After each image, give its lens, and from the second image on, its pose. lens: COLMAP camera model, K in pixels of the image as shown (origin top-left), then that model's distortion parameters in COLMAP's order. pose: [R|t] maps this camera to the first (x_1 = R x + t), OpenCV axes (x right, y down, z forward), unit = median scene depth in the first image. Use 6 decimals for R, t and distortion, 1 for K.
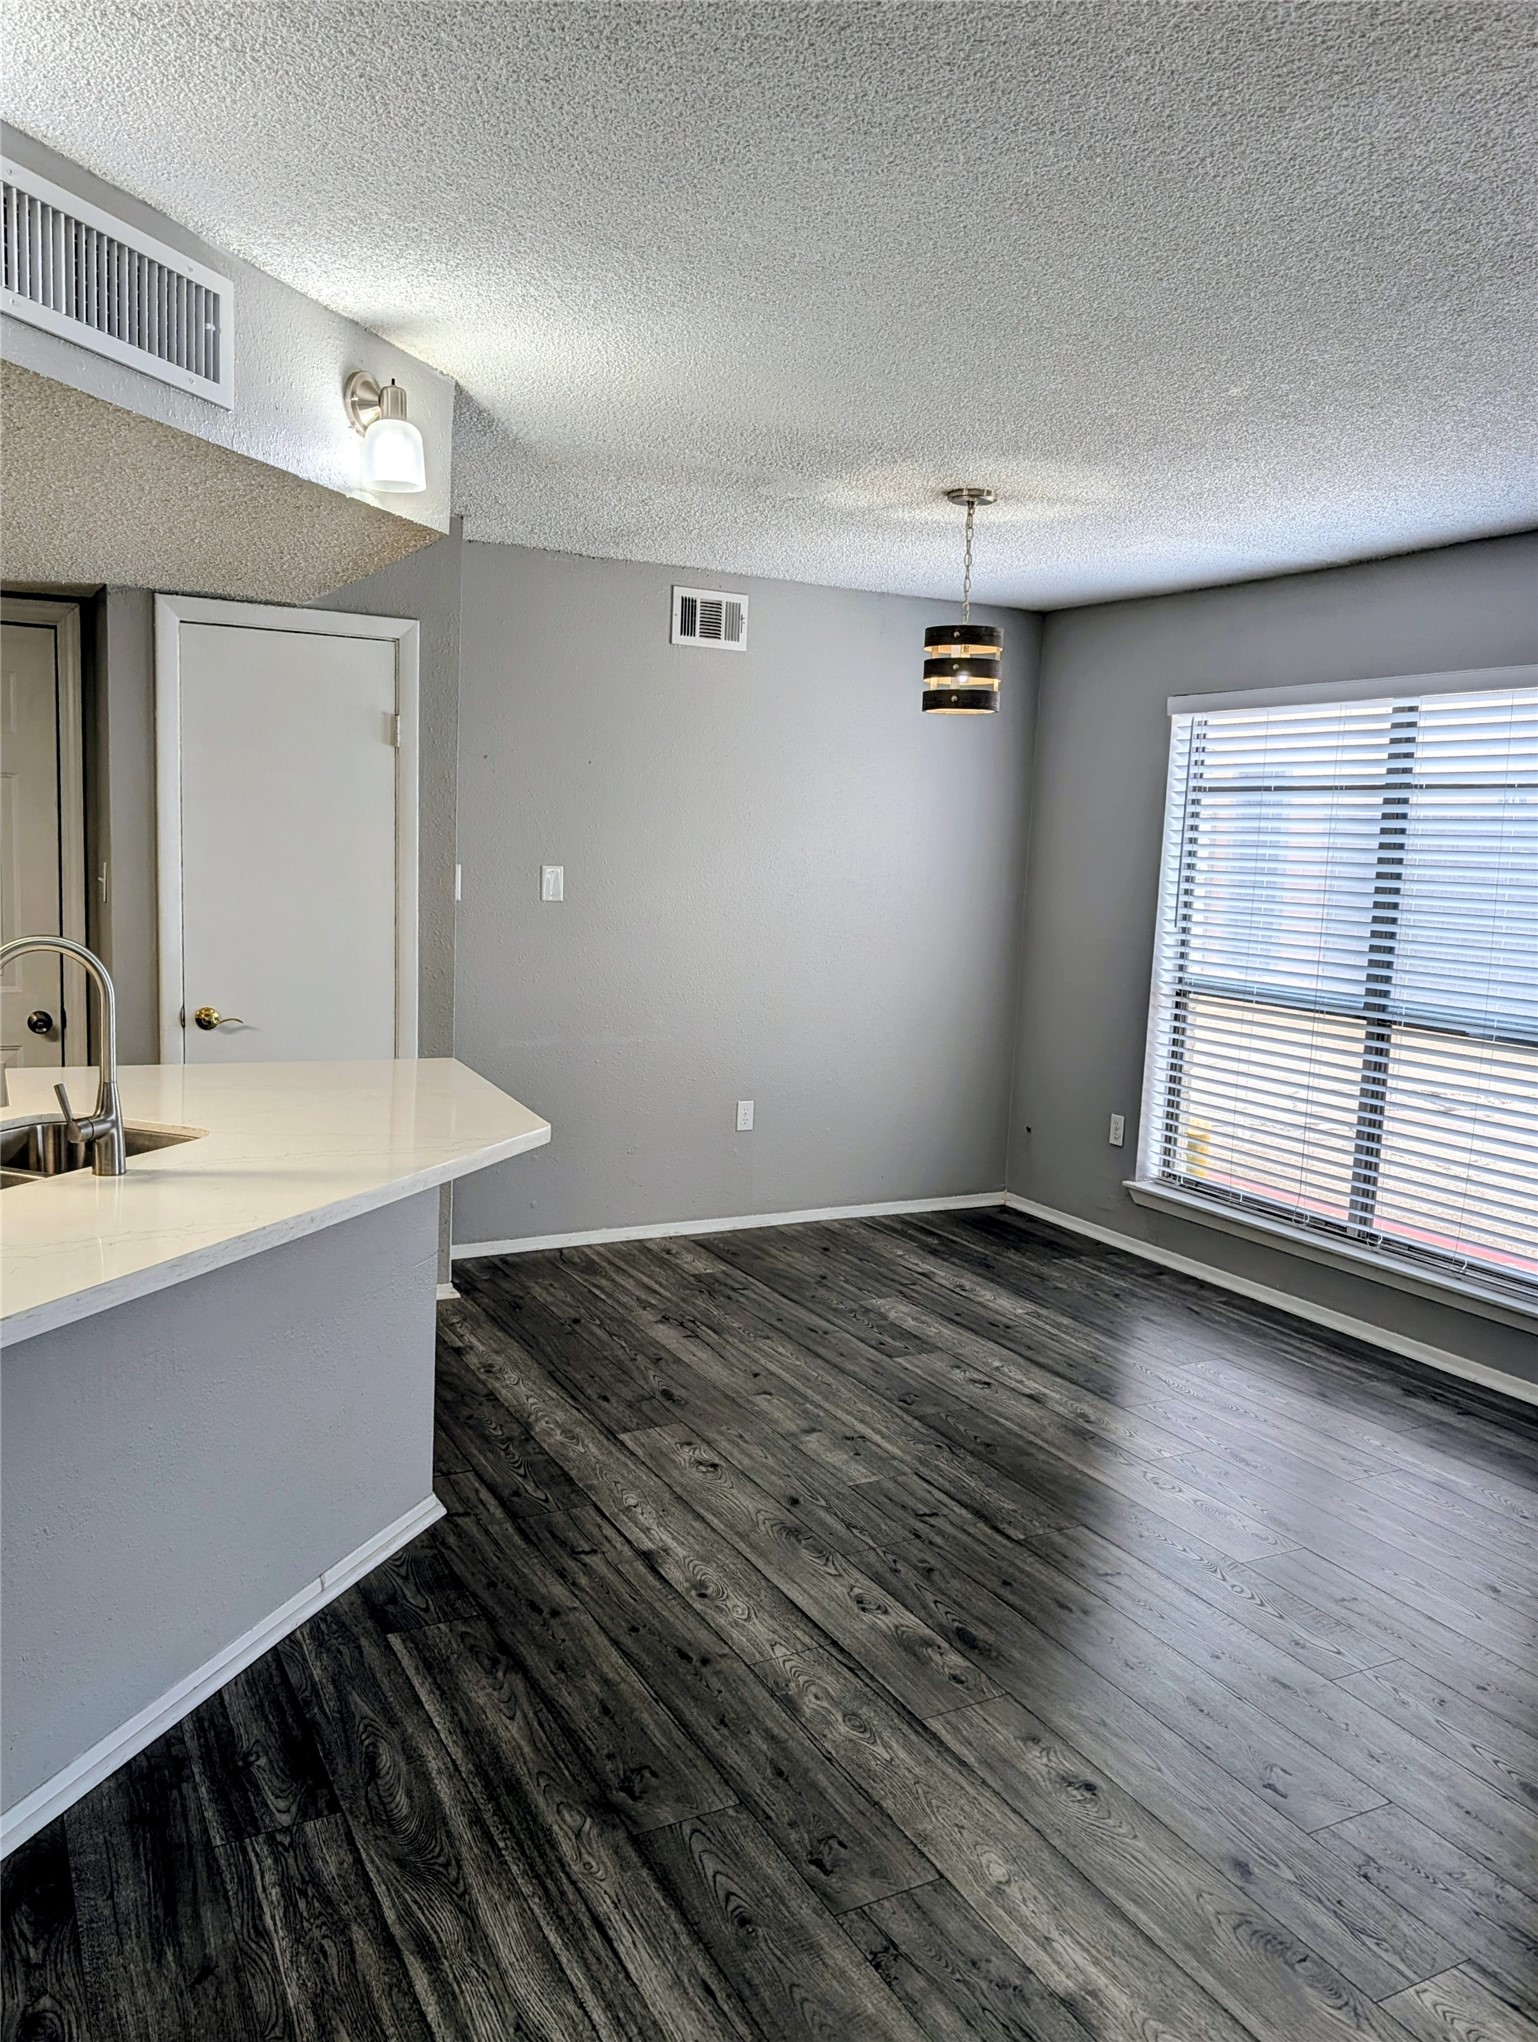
lens RADIAL K [[1504.6, 0, 747.9], [0, 1504.6, 1017.4], [0, 0, 1]] dist [0.022138, -0.010230]
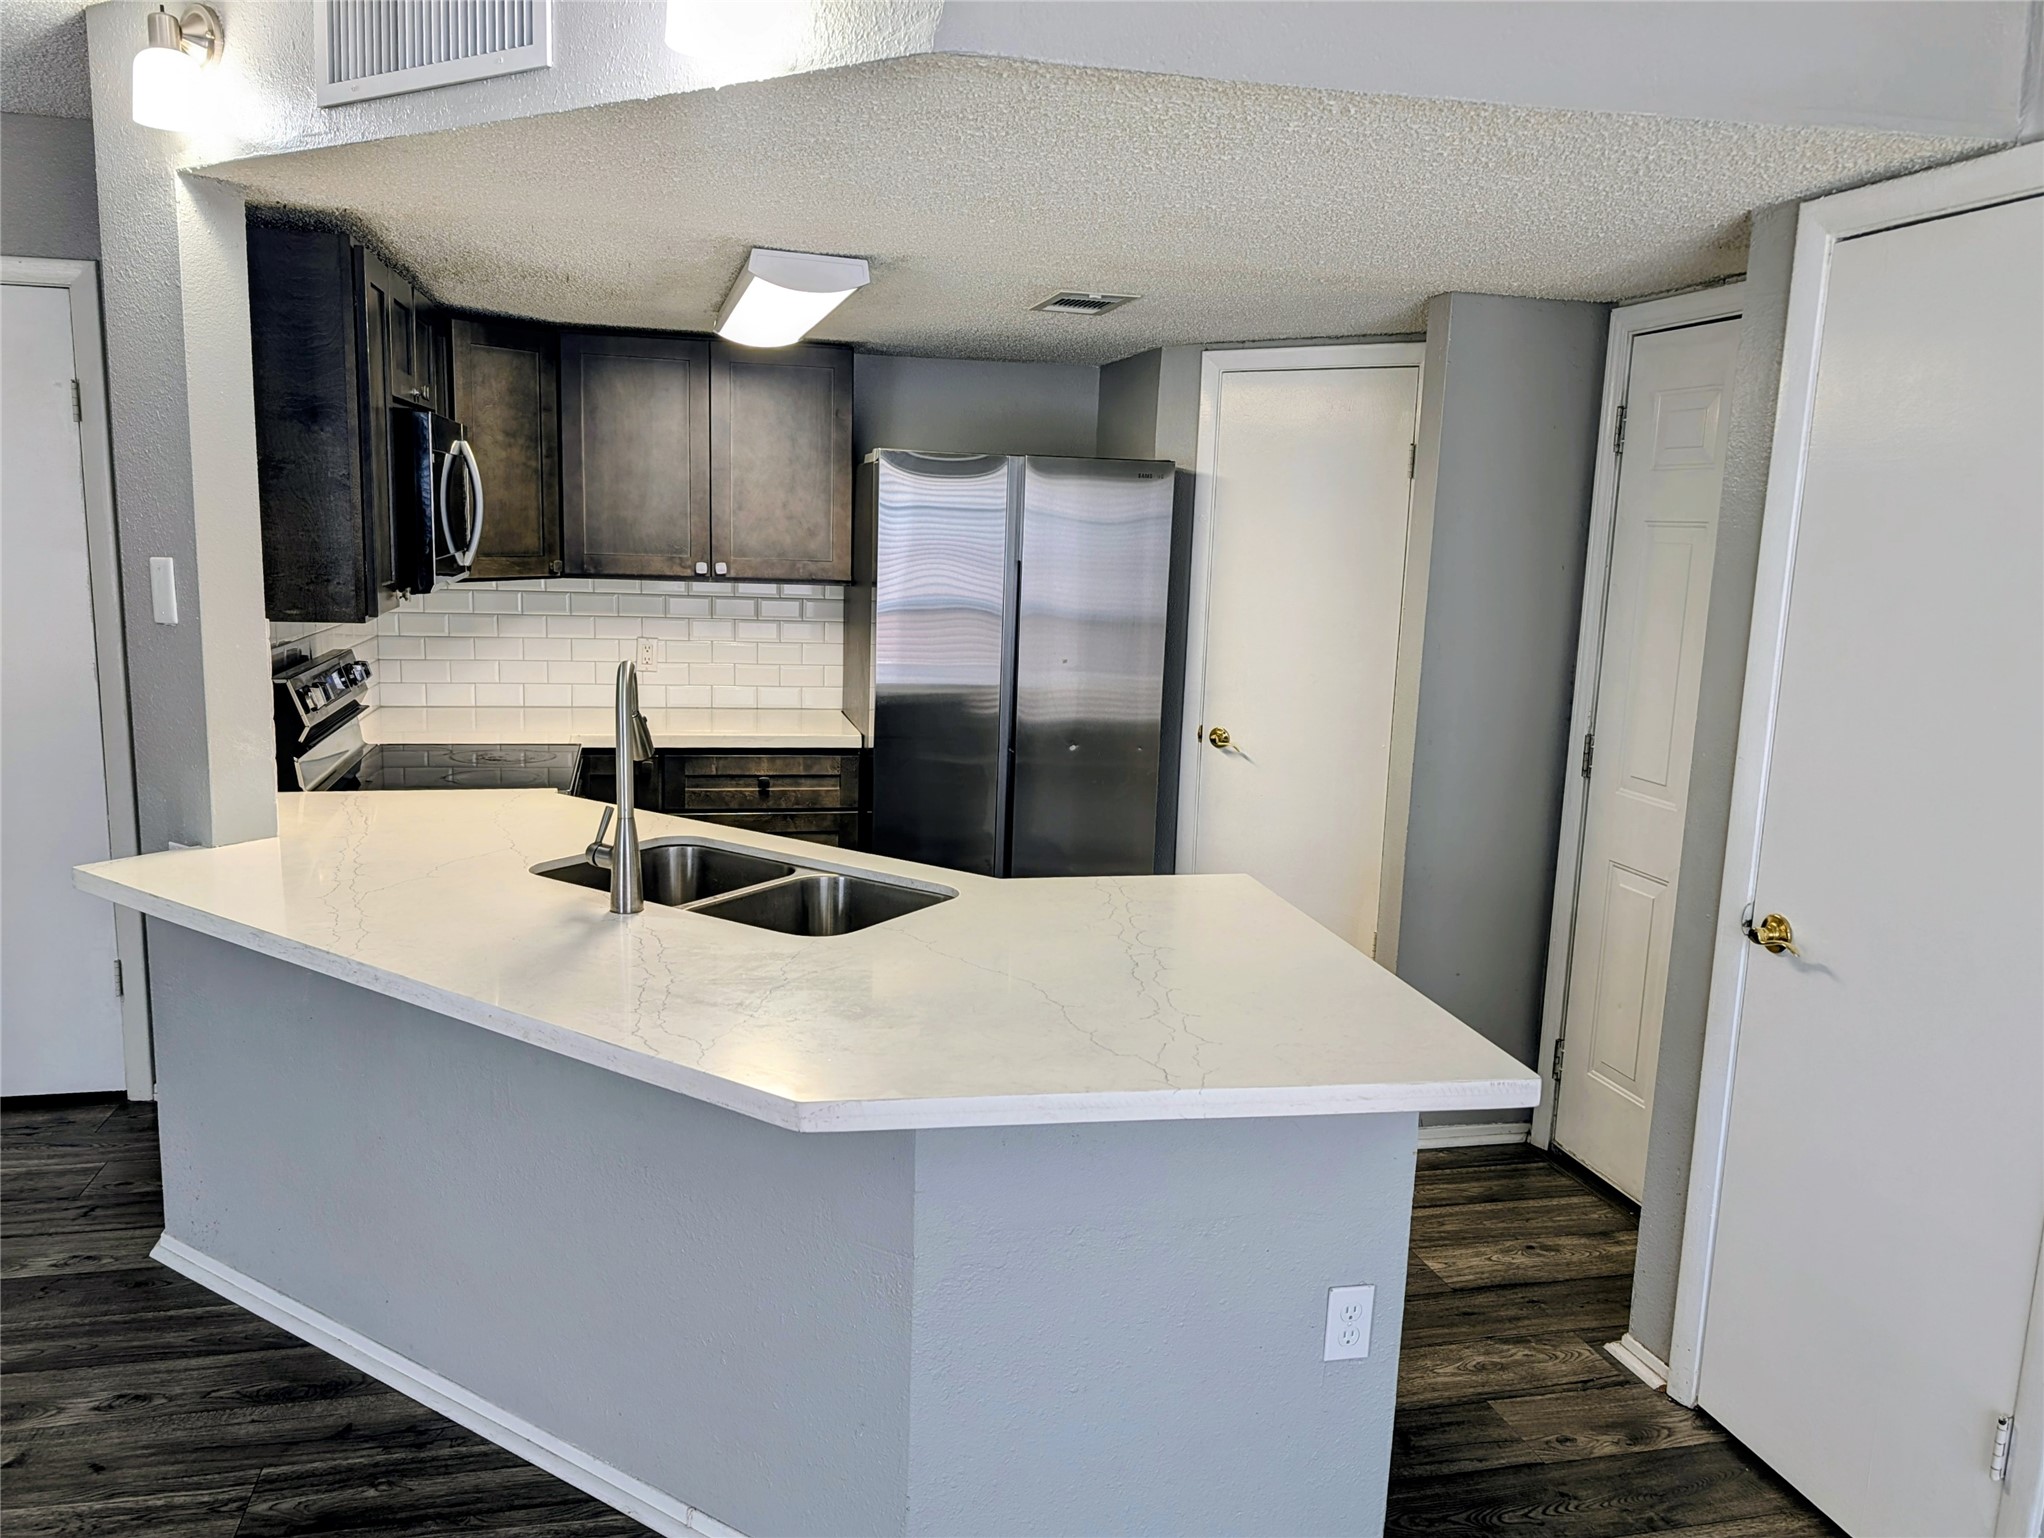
lens RADIAL K [[1506.1, 0, 1022.0], [0, 1506.1, 769.0], [0, 0, 1]] dist [0.022138, -0.010230]
pose [[-0.232751, 0.113275, -0.965917, 0.468793], [-0.163459, 0.974508, 0.153671, -0.183127], [0.958701, 0.193655, -0.208302, 1.487126]]
